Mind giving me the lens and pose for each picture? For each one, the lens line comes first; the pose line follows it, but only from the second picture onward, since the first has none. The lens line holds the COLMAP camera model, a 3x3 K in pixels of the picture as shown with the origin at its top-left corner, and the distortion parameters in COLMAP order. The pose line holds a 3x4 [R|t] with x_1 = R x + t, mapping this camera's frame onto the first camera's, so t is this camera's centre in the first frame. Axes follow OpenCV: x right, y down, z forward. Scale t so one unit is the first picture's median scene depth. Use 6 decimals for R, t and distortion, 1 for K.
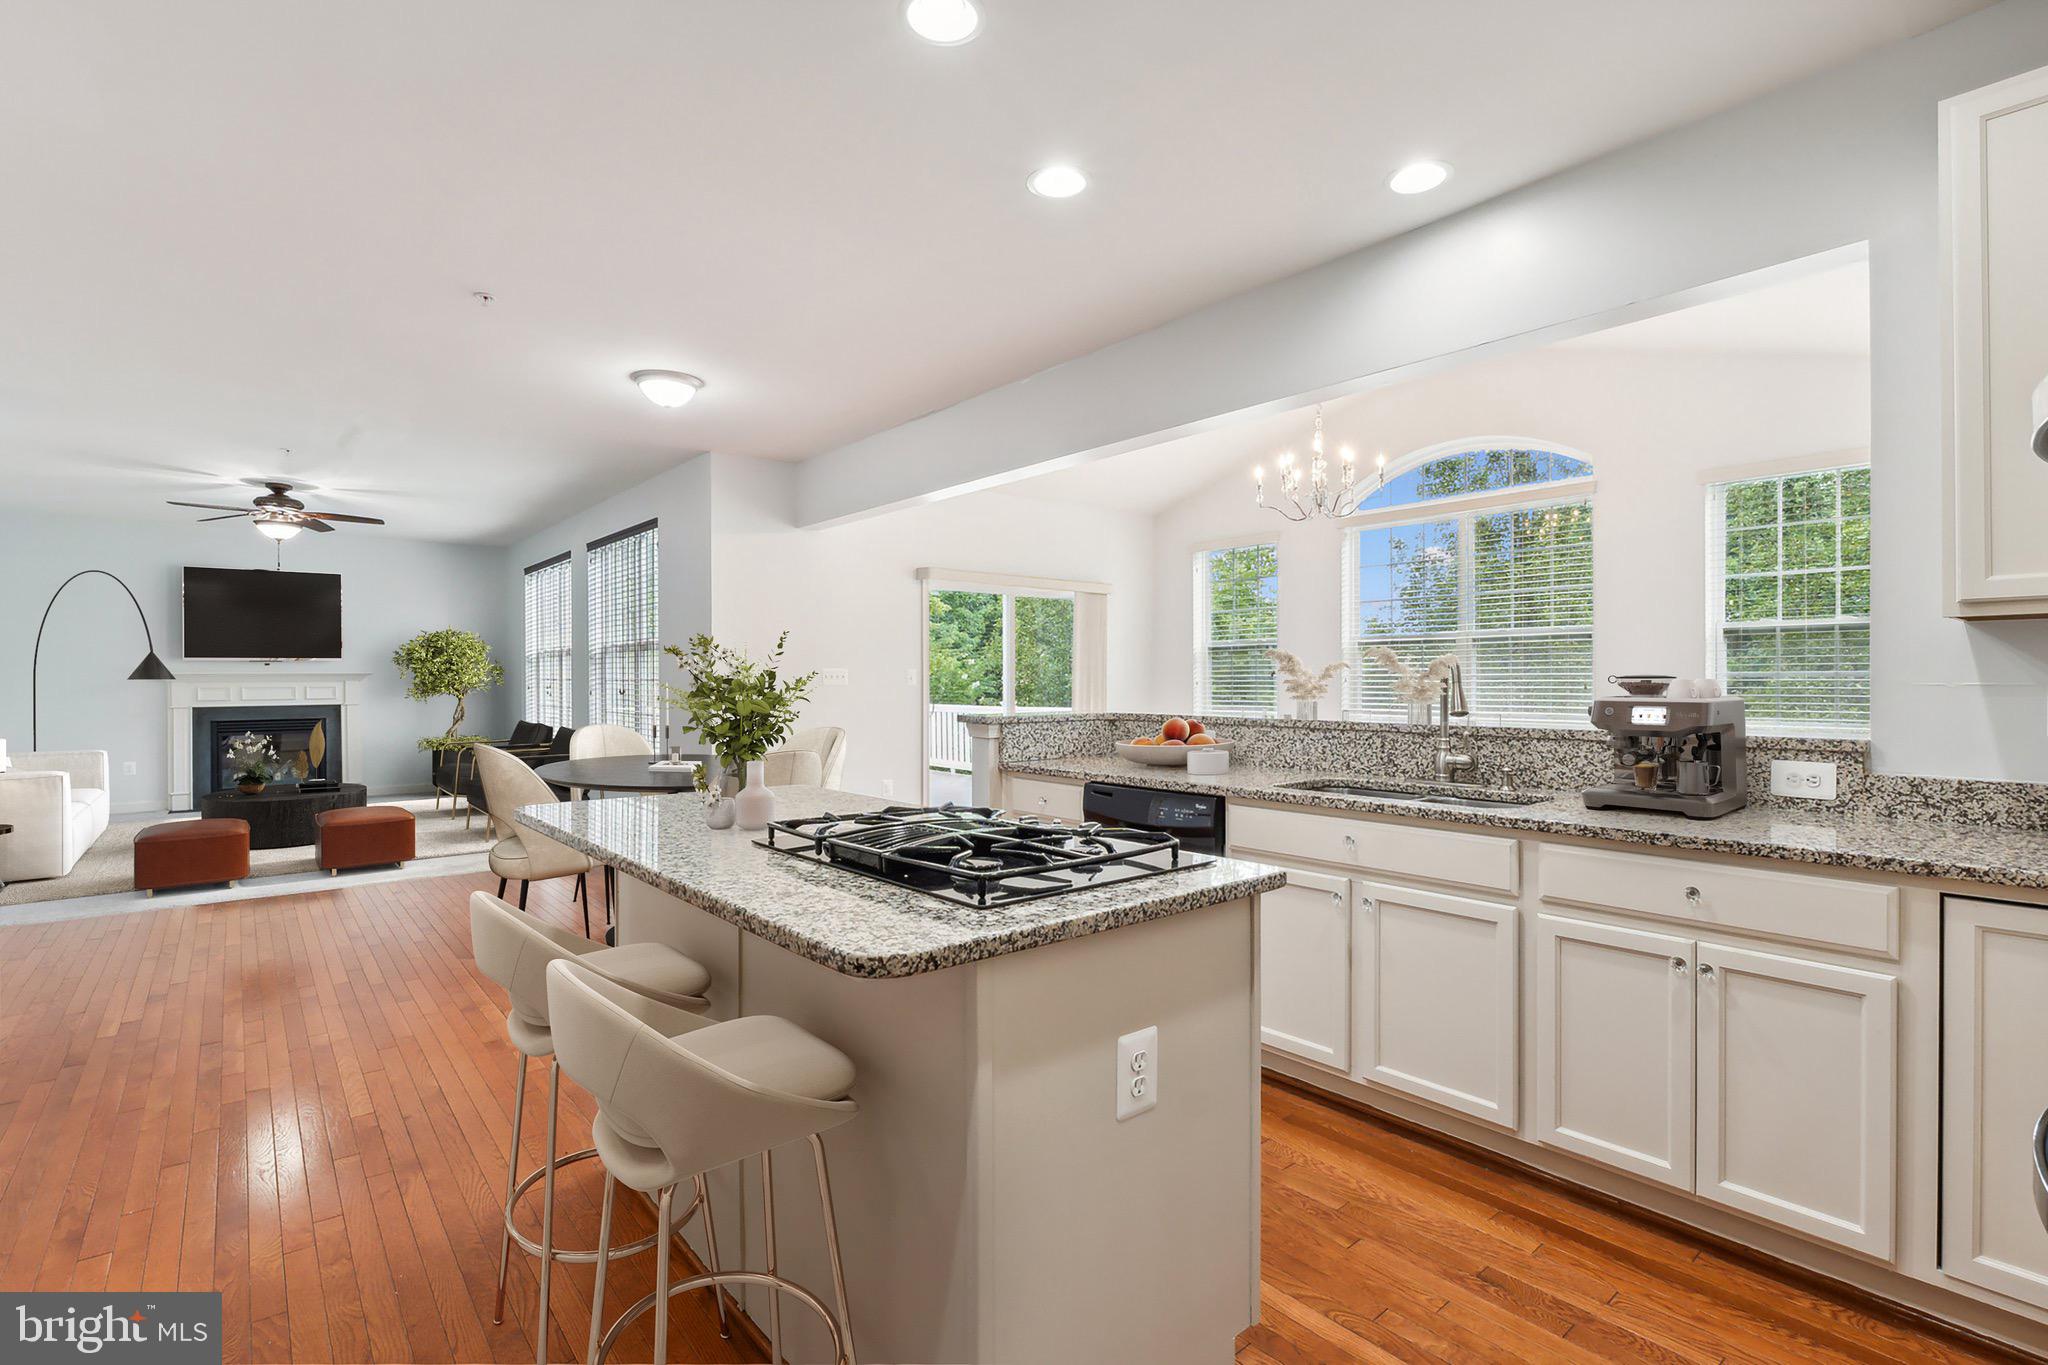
lens RADIAL K [[963.7, 0, 1025.7], [0, 963.7, 679.5], [0, 0, 1]] dist [-0.003460, 0.001432]
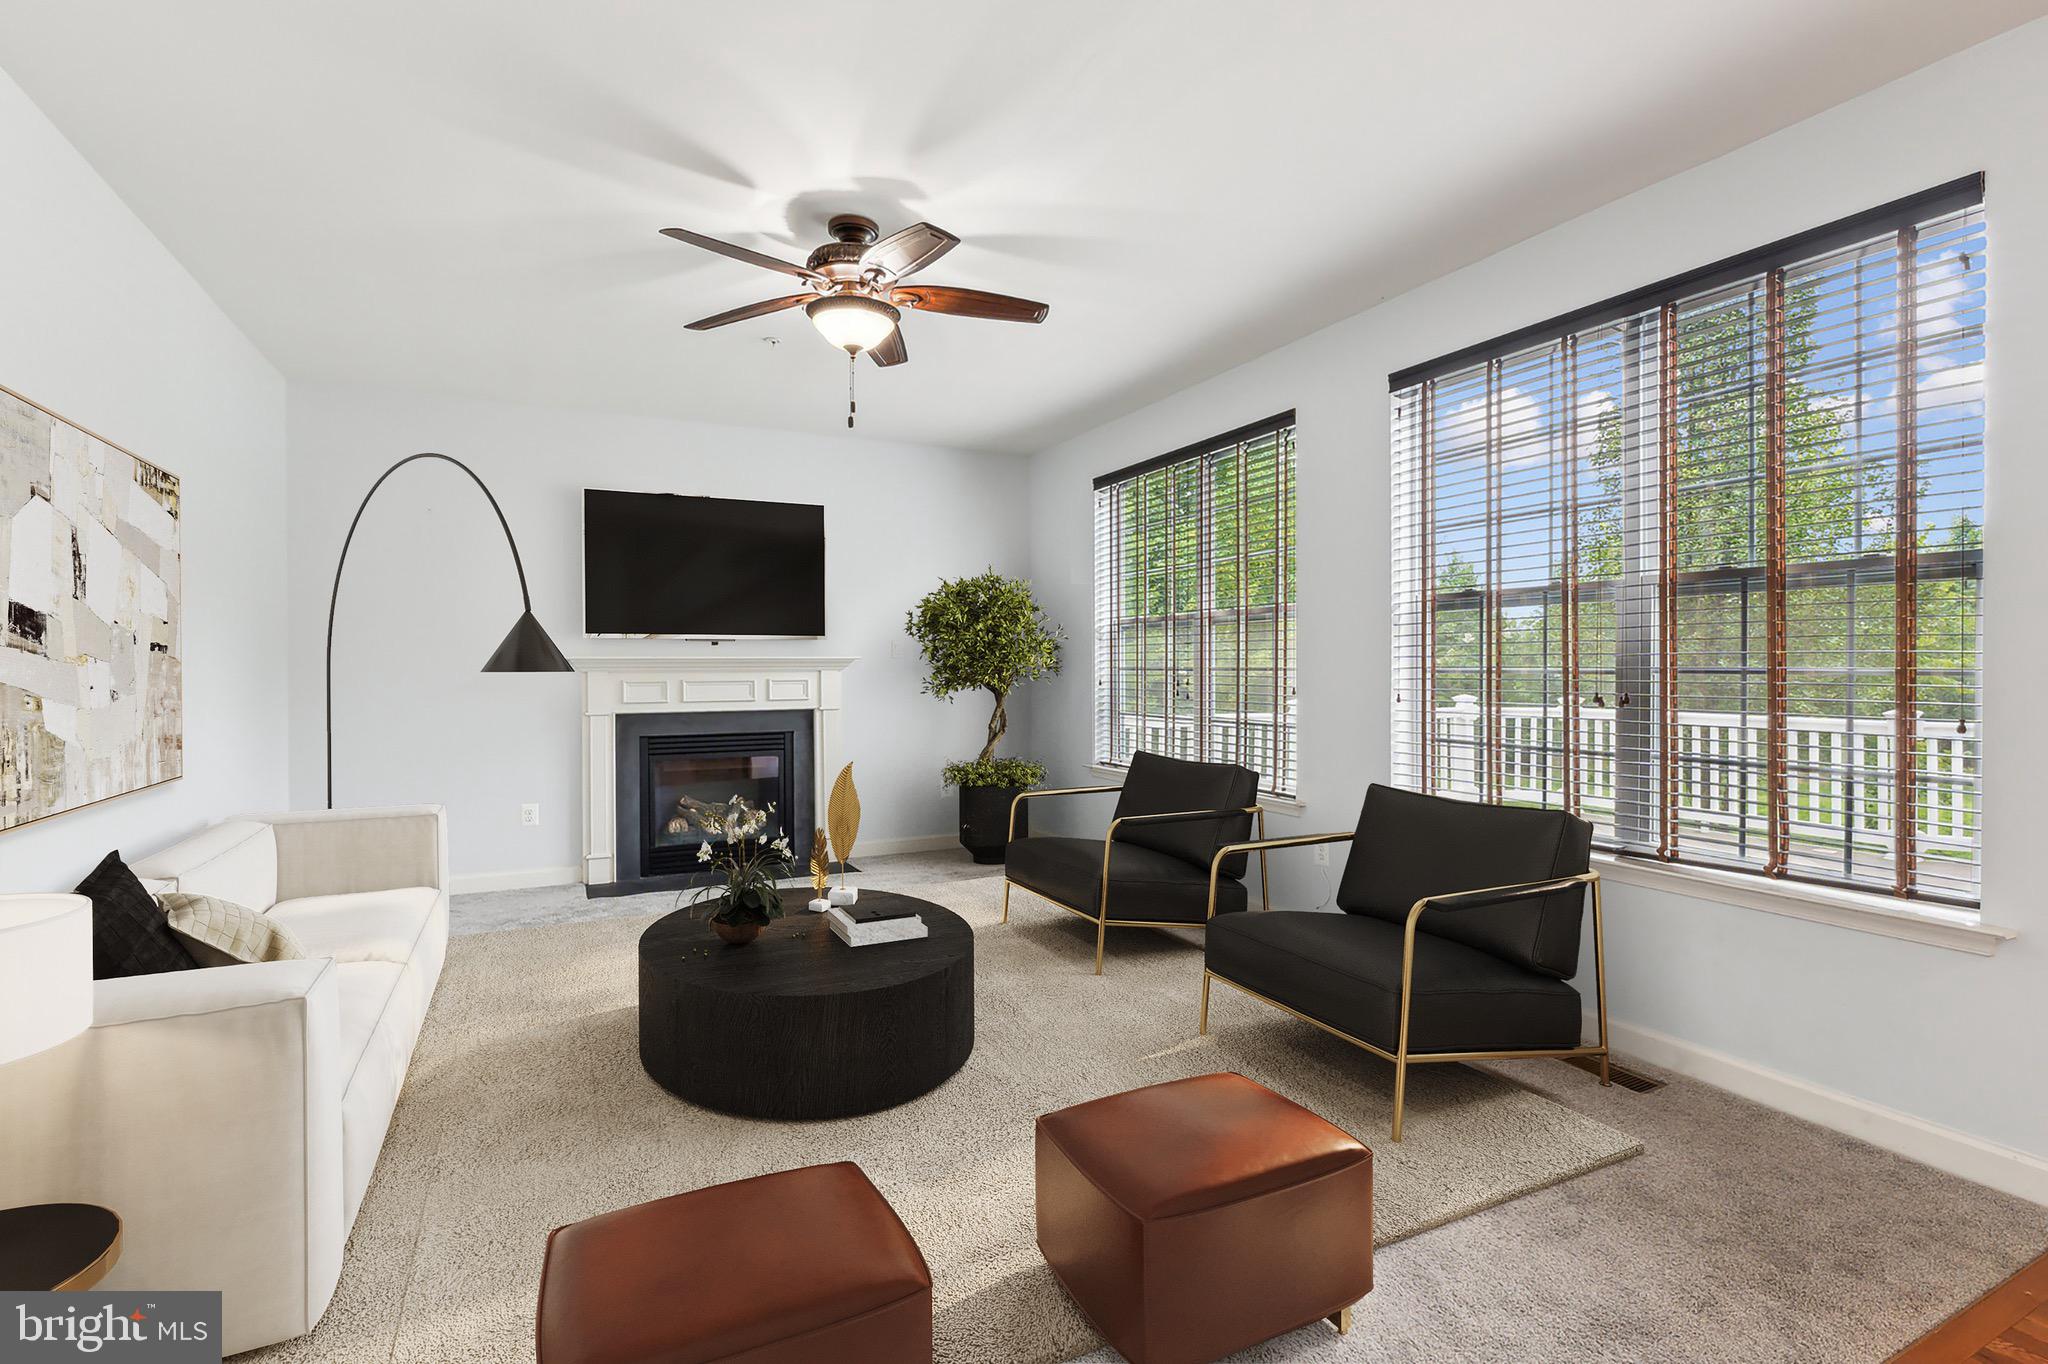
lens RADIAL K [[963.7, 0, 1027.8], [0, 963.7, 675.0], [0, 0, 1]] dist [-0.003460, 0.001432]
pose [[0.974835, 0.004914, -0.222872, -0.599947], [-0.003812, 0.999978, 0.005376, 0.001888], [0.222893, -0.004391, 0.974833, 0.588137]]
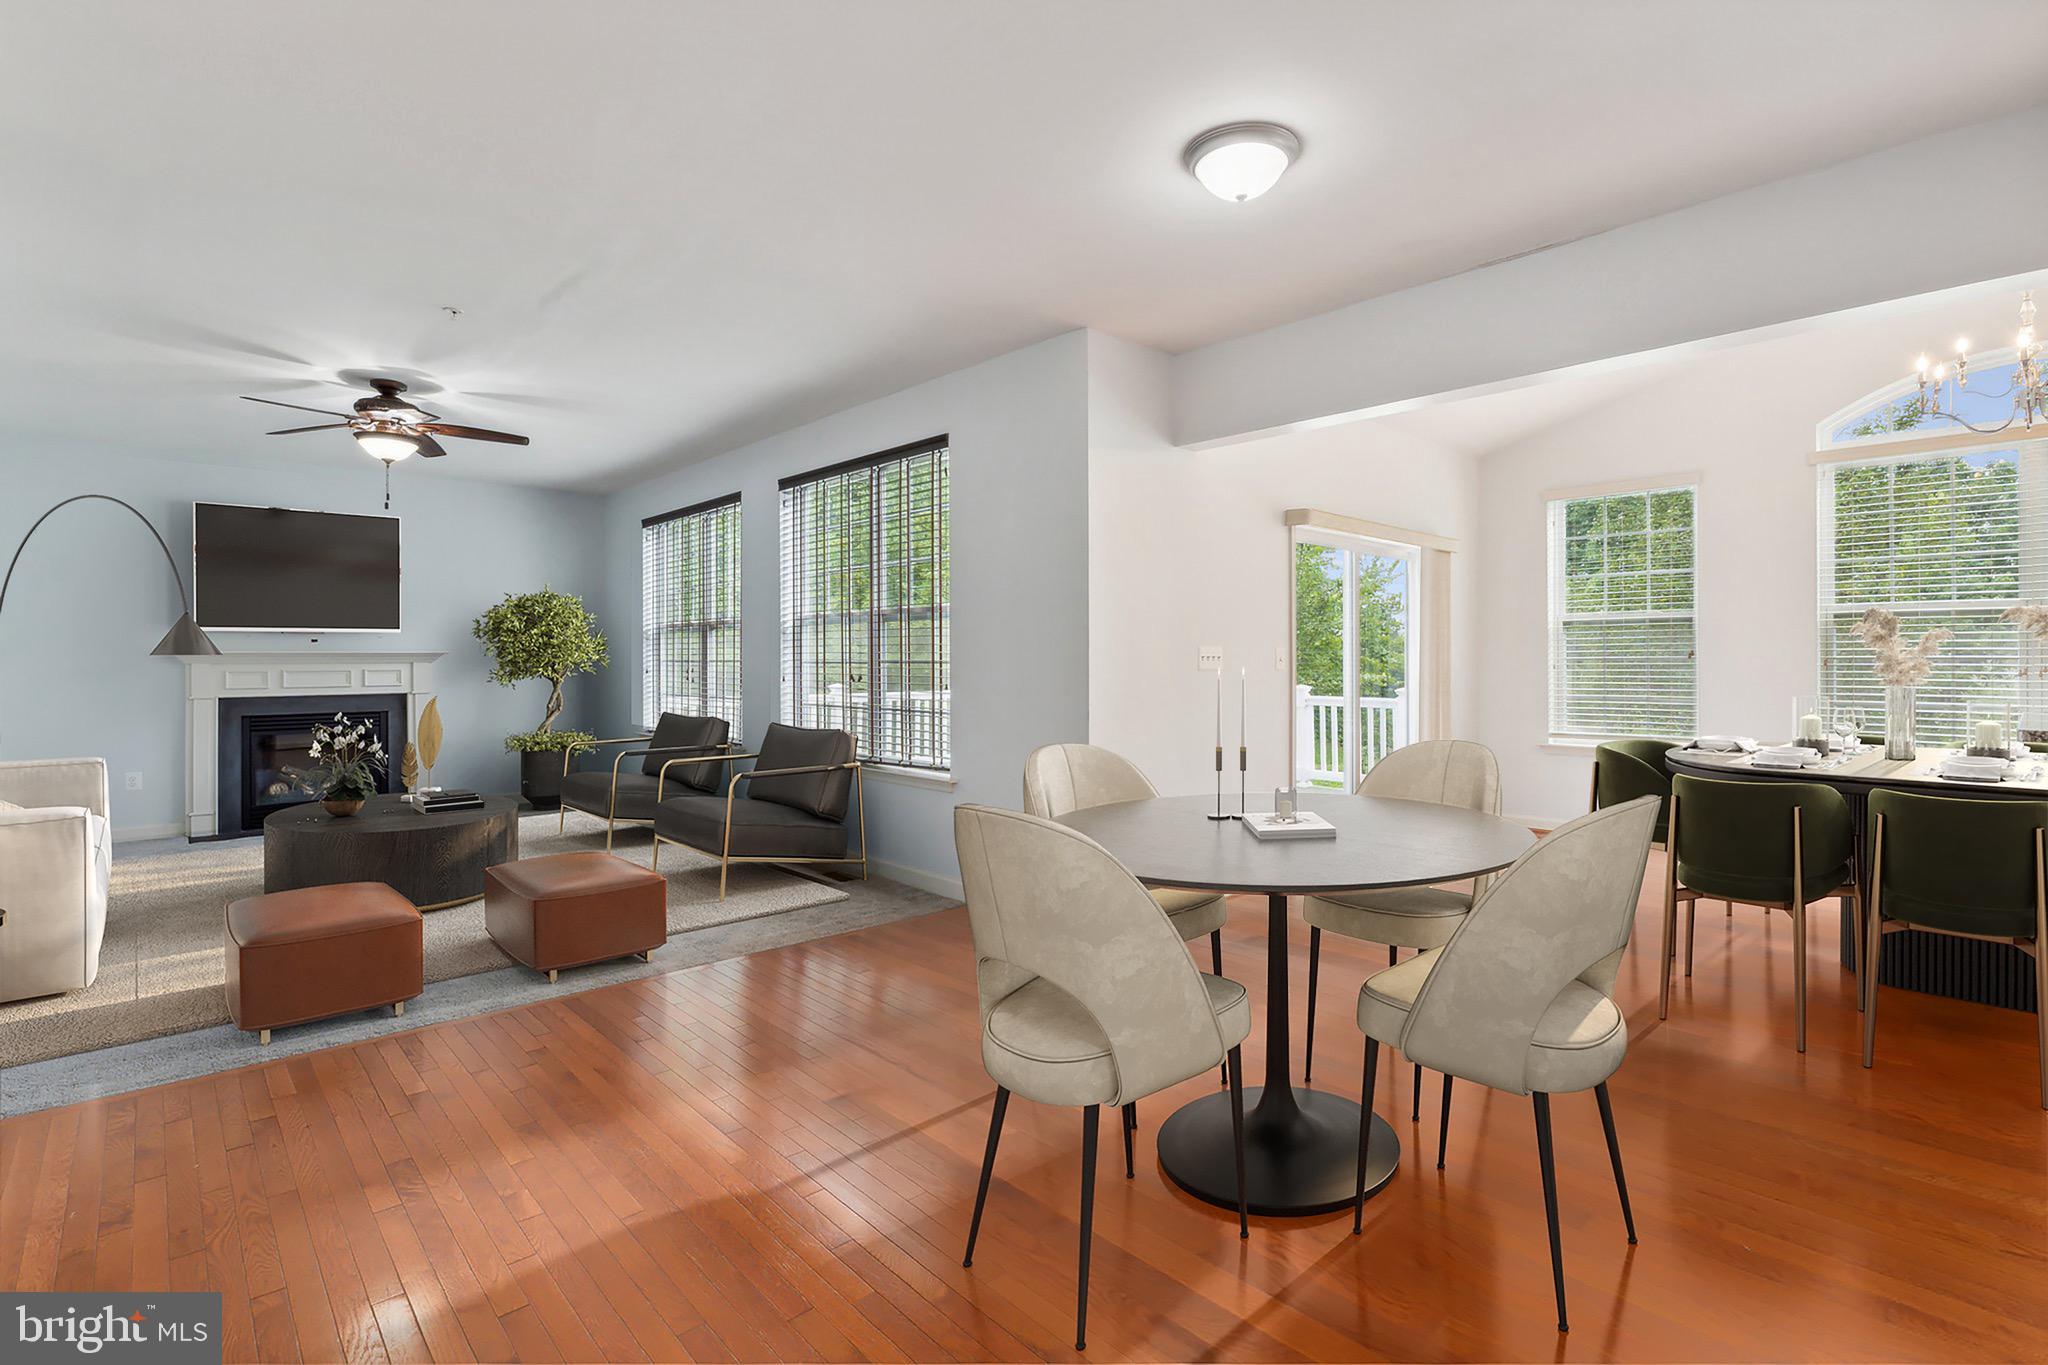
lens RADIAL K [[963.7, 0, 1029.9], [0, 963.7, 653.8], [0, 0, 1]] dist [-0.003460, 0.001432]
pose [[0.998411, 0.002950, 0.056272, -0.346483], [-0.002398, 0.999948, -0.009880, 0.002064], [-0.056298, 0.009729, 0.998367, 0.271840]]
